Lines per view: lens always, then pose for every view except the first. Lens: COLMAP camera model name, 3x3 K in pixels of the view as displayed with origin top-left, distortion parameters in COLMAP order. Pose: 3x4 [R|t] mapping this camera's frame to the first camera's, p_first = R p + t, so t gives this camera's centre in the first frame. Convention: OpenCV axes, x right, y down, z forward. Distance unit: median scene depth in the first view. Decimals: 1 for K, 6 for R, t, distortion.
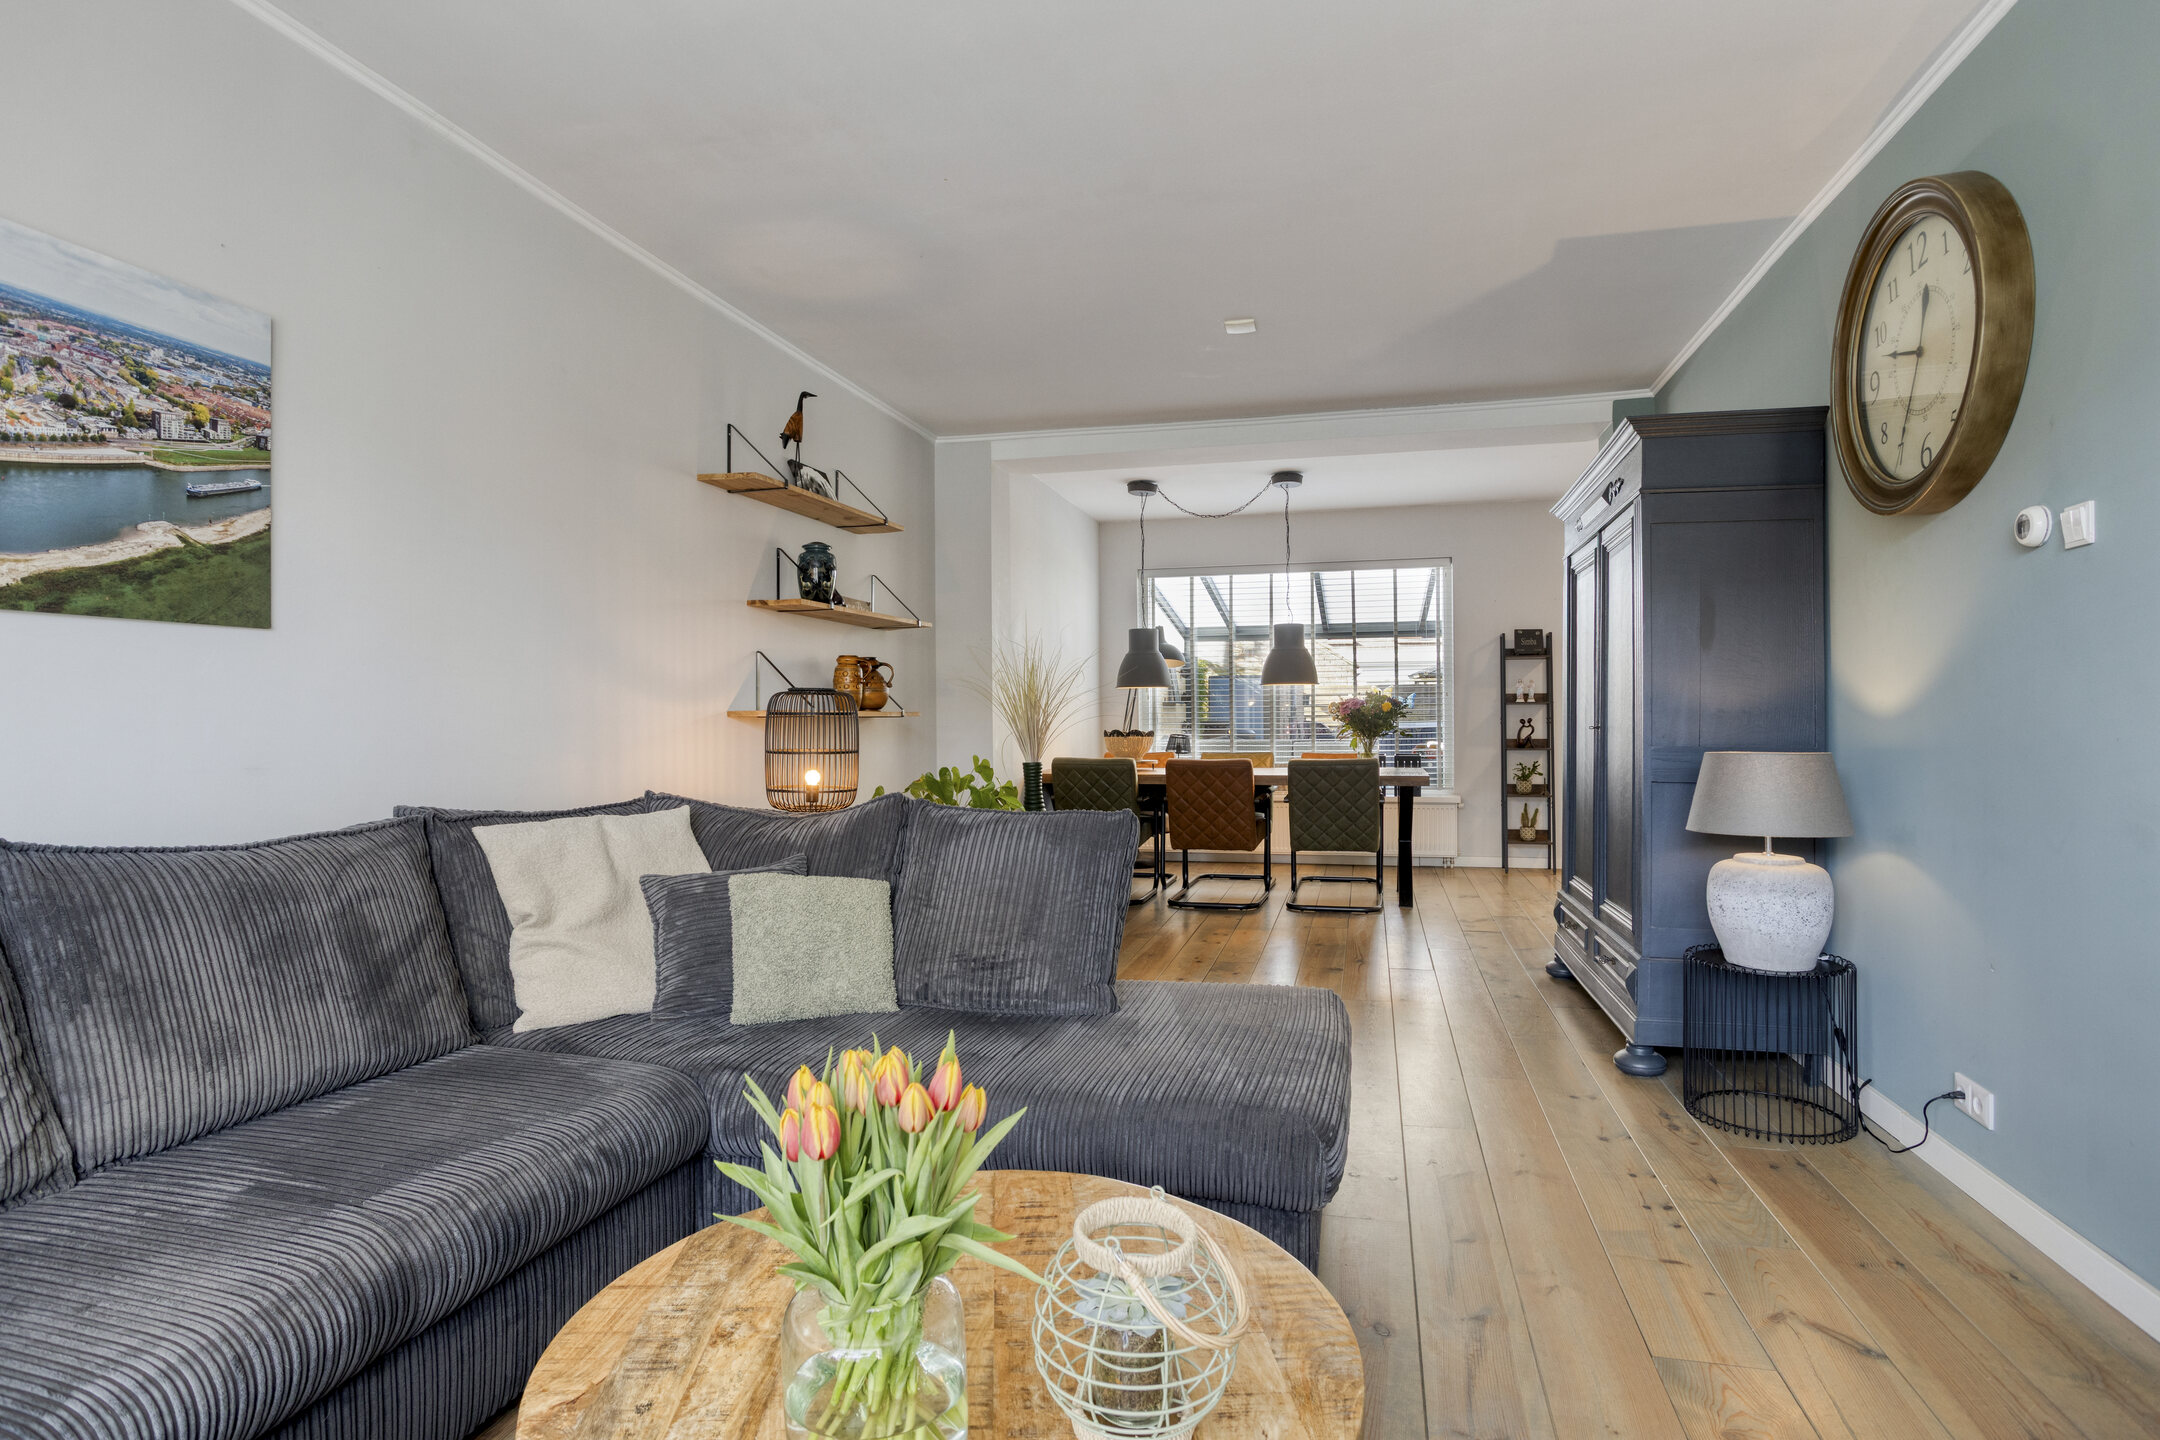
lens RADIAL K [[1141.0, 0, 1085.5], [0, 1141.0, 718.2], [0, 0, 1]] dist [-0.031021, 0.008097]
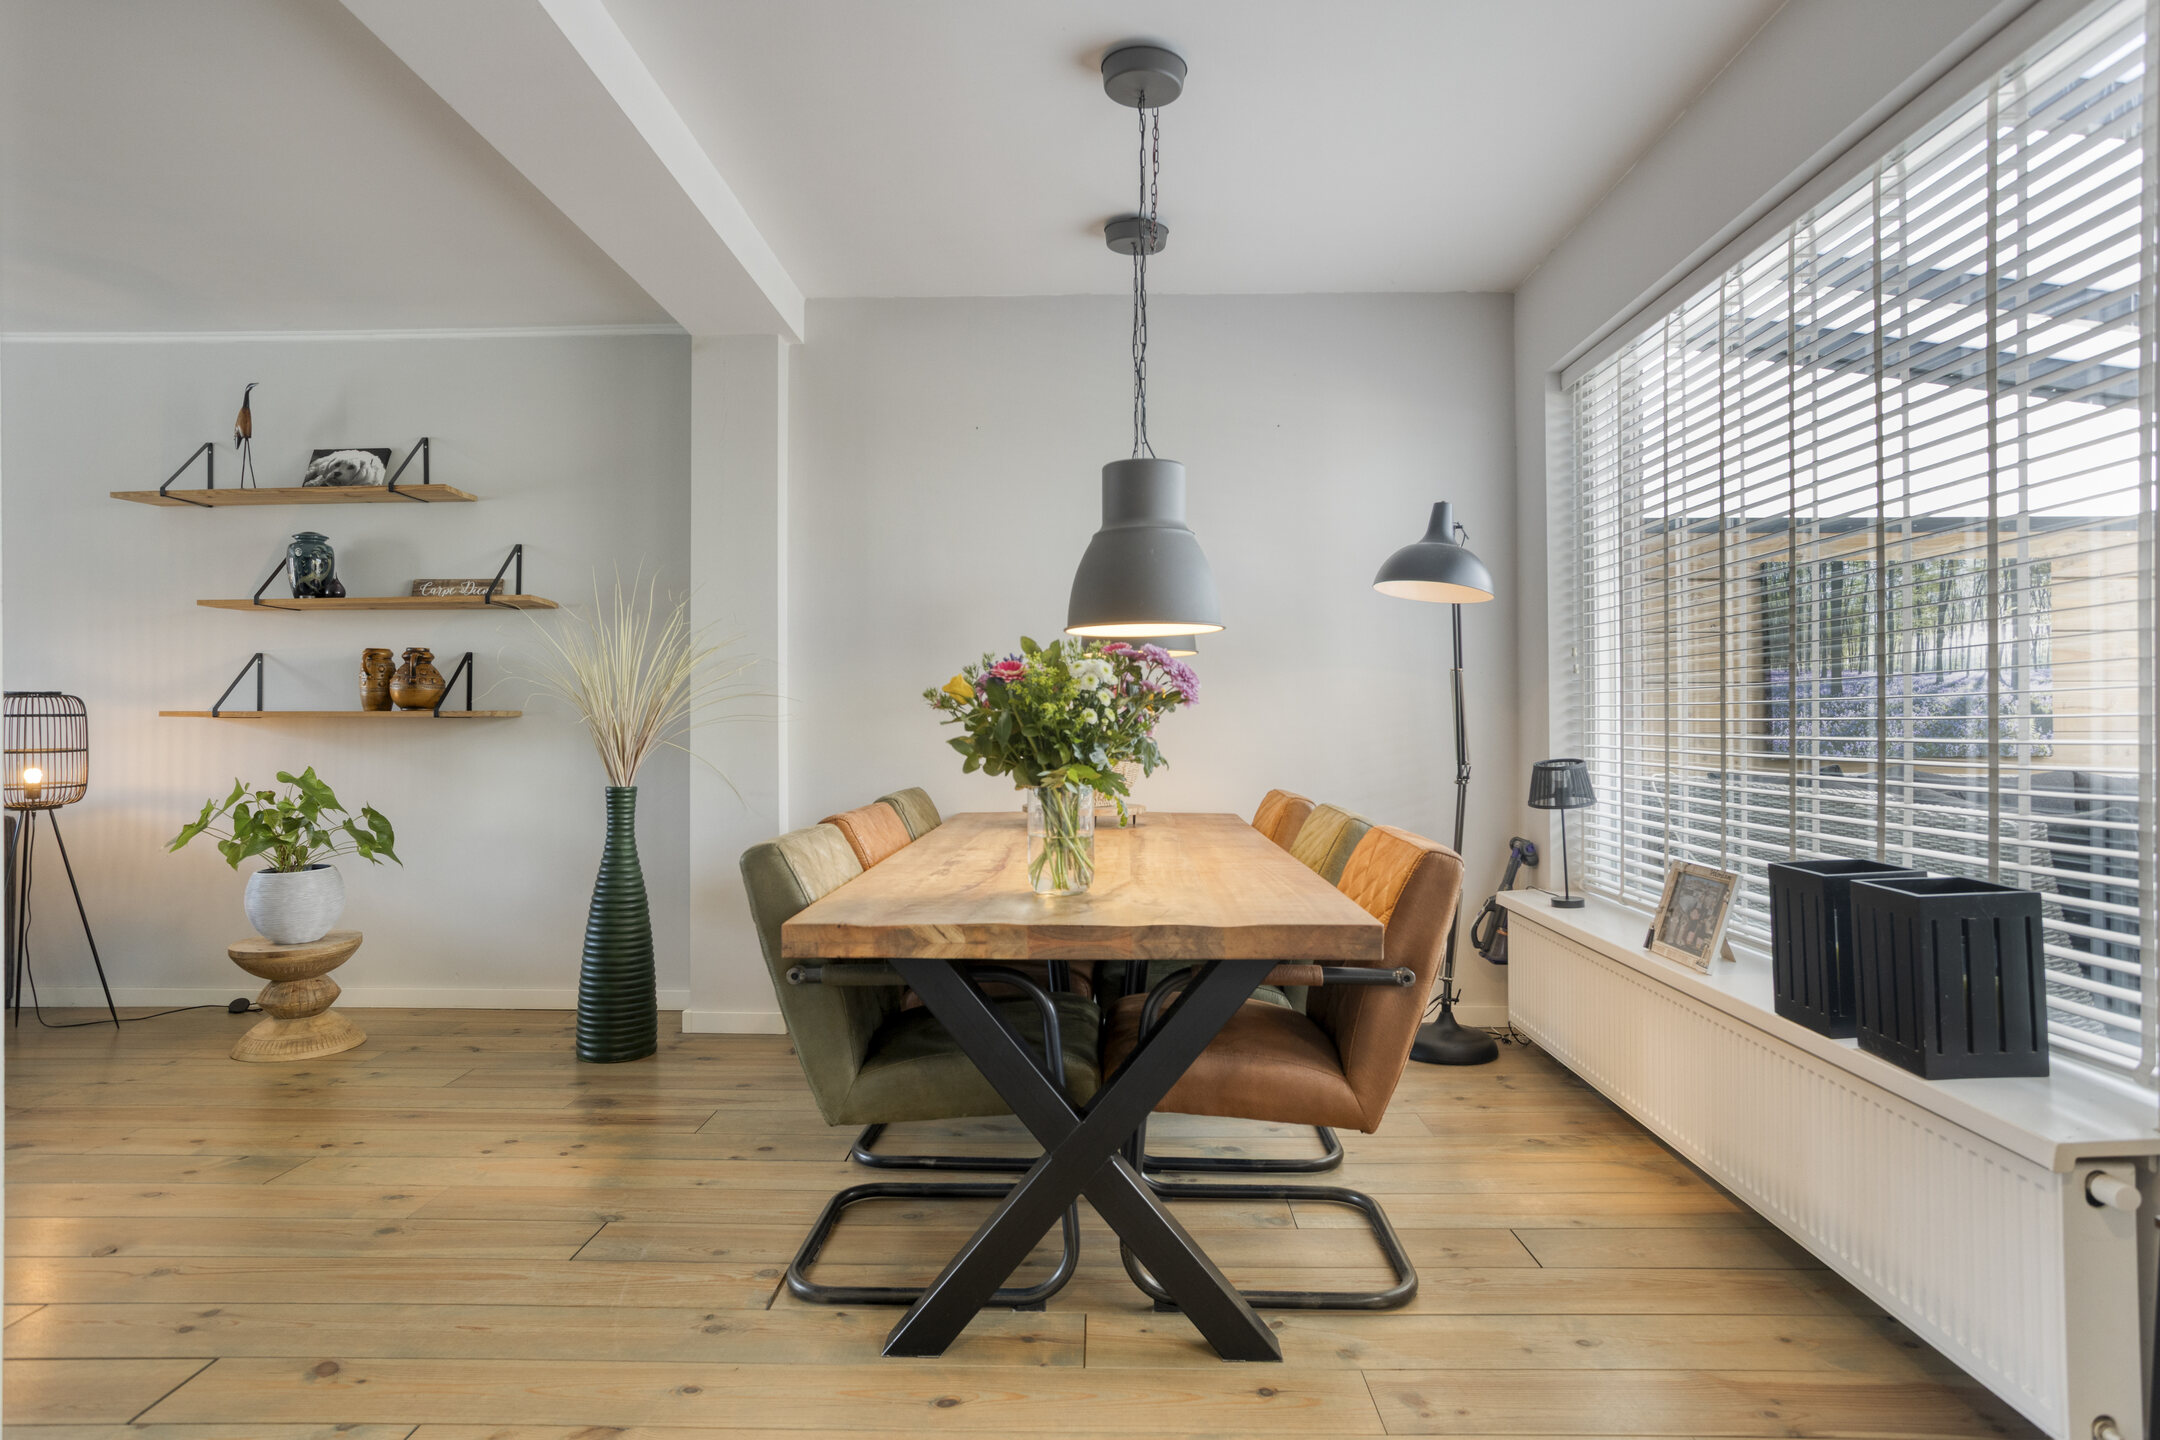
lens RADIAL K [[1212.6, 0, 1096.3], [0, 1212.6, 720.2], [0, 0, 1]] dist [-0.038665, 0.026678]
pose [[0.223739, 0.003408, -0.974643, 0.920396], [0.000952, 0.999993, 0.003716, -0.001867], [0.974649, -0.001760, 0.223734, 1.486411]]
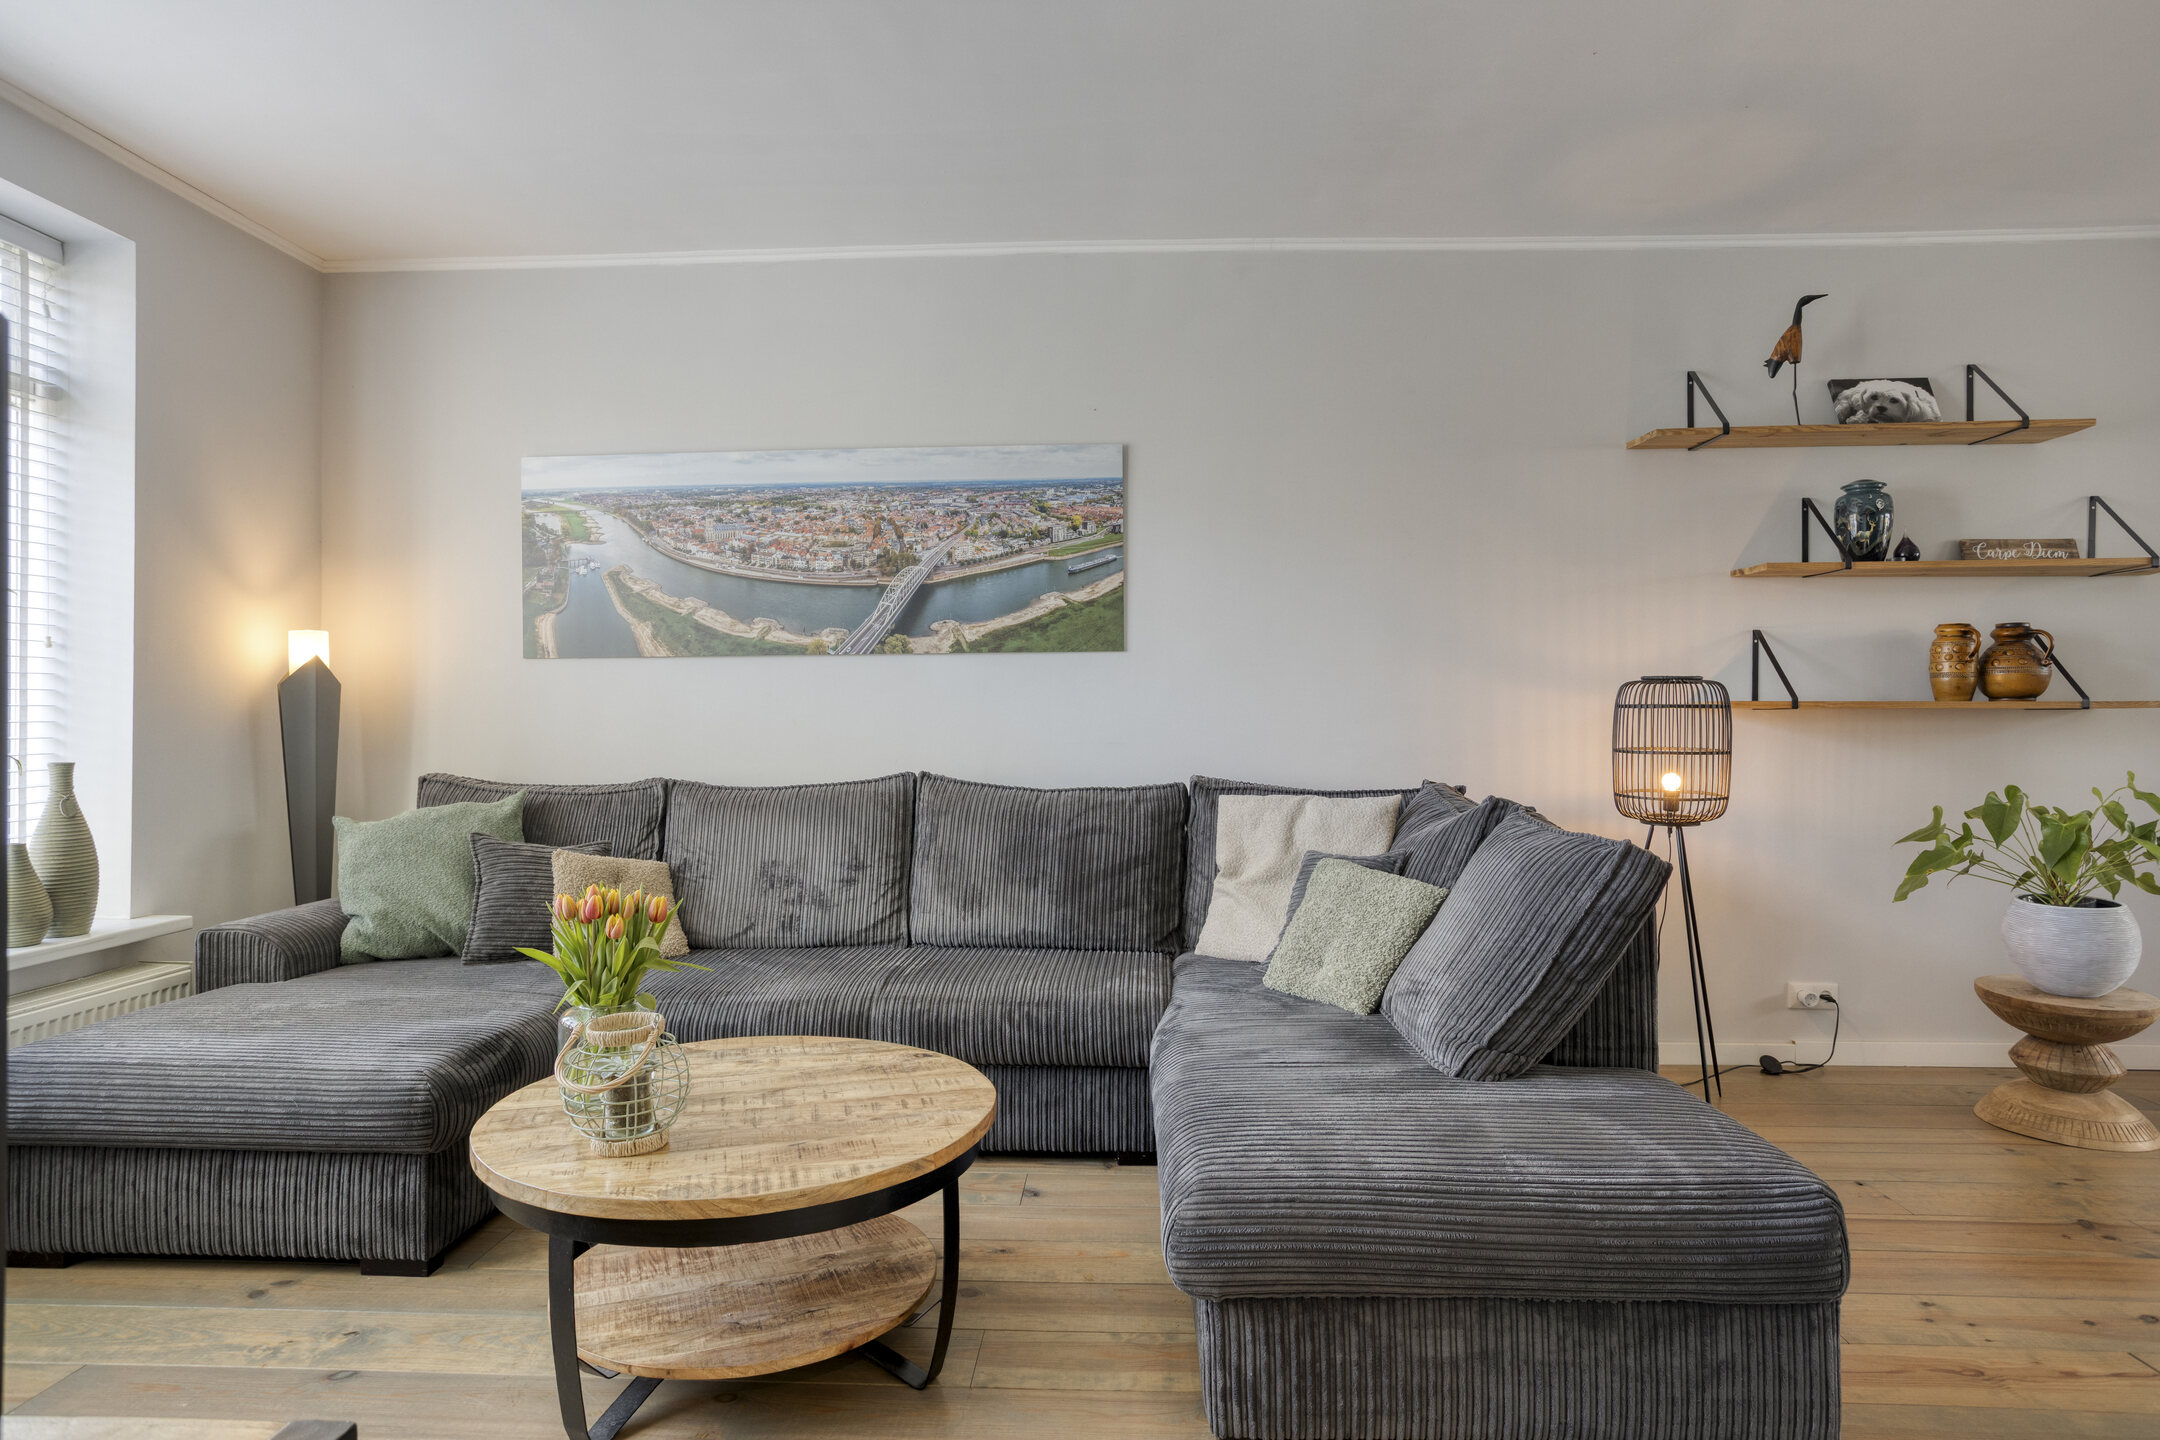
lens RADIAL K [[1212.6, 0, 1071.4], [0, 1212.6, 719.2], [0, 0, 1]] dist [-0.038665, 0.026678]
pose [[0.184749, 0.010060, -0.982734, 0.478459], [0.000000, 0.999948, 0.010236, -0.002521], [0.982786, -0.001891, 0.184739, 0.347692]]
